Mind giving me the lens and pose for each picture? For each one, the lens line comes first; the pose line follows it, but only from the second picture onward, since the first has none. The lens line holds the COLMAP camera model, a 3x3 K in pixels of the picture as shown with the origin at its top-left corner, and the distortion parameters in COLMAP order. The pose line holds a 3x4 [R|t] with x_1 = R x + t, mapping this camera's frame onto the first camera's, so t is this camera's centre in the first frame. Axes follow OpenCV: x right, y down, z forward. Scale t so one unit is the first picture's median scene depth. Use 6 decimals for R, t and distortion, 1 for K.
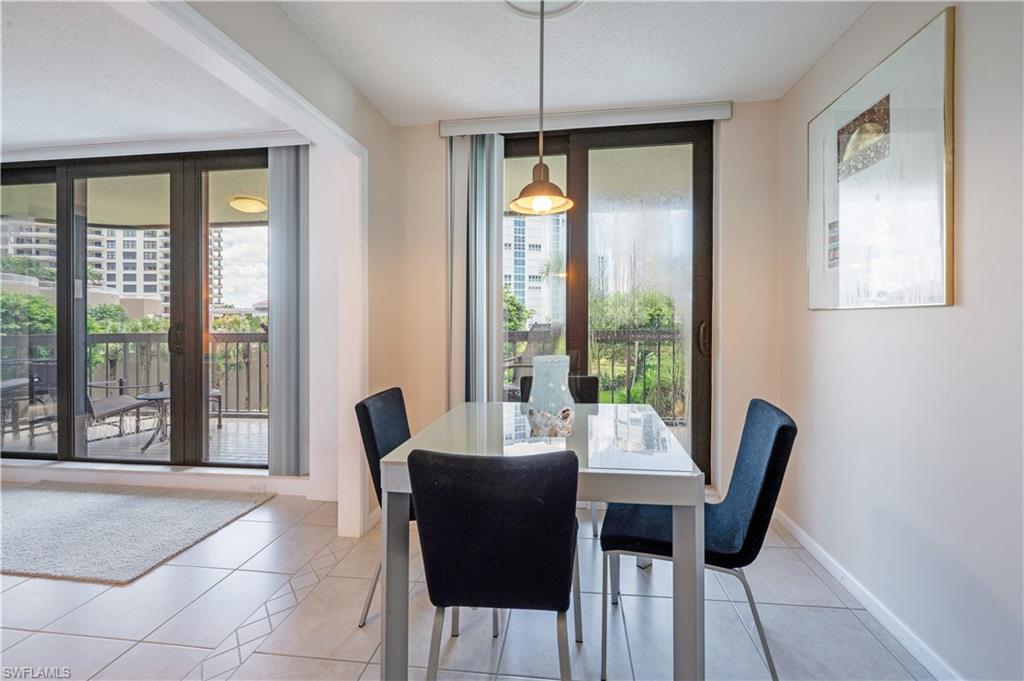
lens RADIAL K [[416.0, 0, 516.2], [0, 416.0, 308.1], [0, 0, 1]] dist [-0.000480, 0.000204]
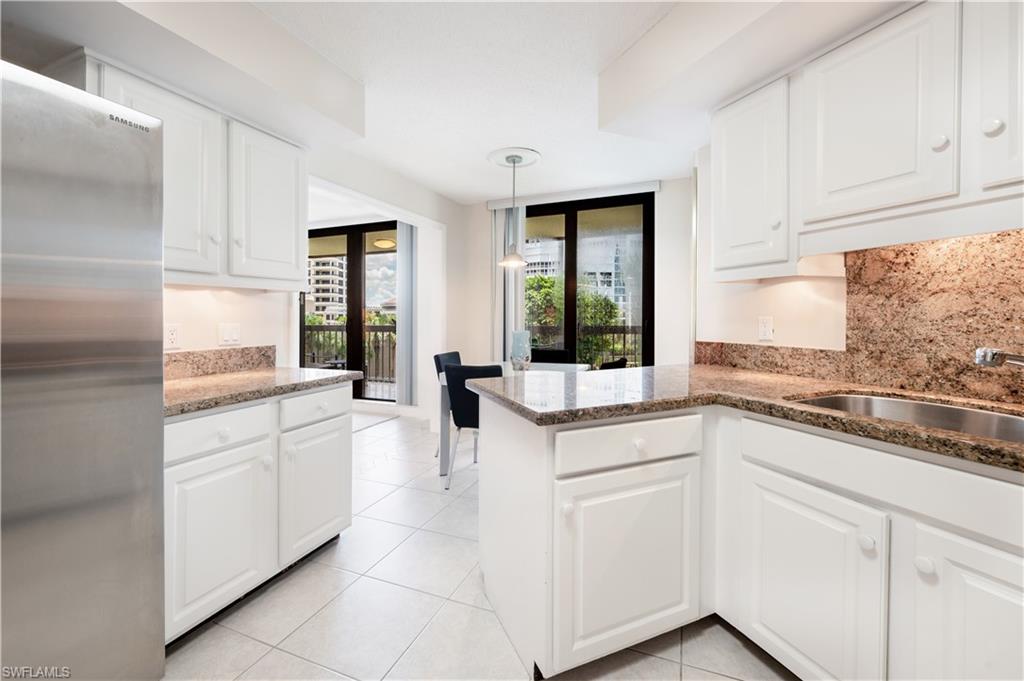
lens RADIAL K [[416.0, 0, 516.2], [0, 416.0, 308.1], [0, 0, 1]] dist [-0.000480, 0.000204]
pose [[0.971252, 0.004754, -0.238007, 0.329393], [-0.003591, 0.999979, 0.005321, -0.020899], [0.238027, -0.004313, 0.971249, -0.614363]]
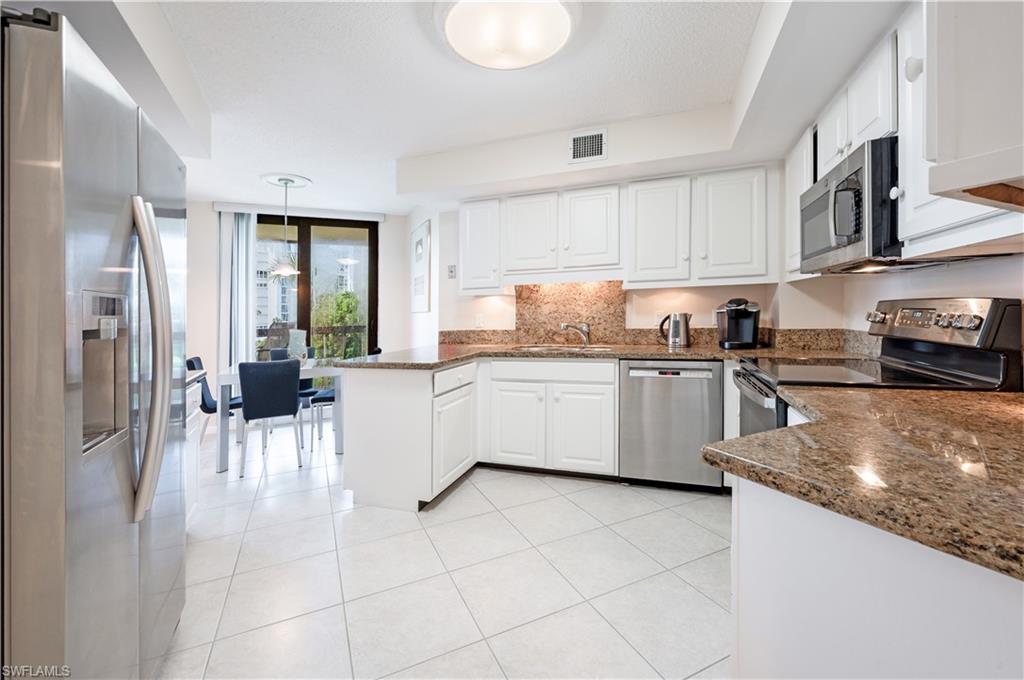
lens RADIAL K [[416.0, 0, 516.2], [0, 416.0, 307.6], [0, 0, 1]] dist [-0.000480, 0.000204]
pose [[0.824916, 0.002045, 0.565252, -0.114474], [-0.001345, 0.999998, -0.001655, -0.024117], [-0.565254, 0.000605, 0.824916, -1.016453]]
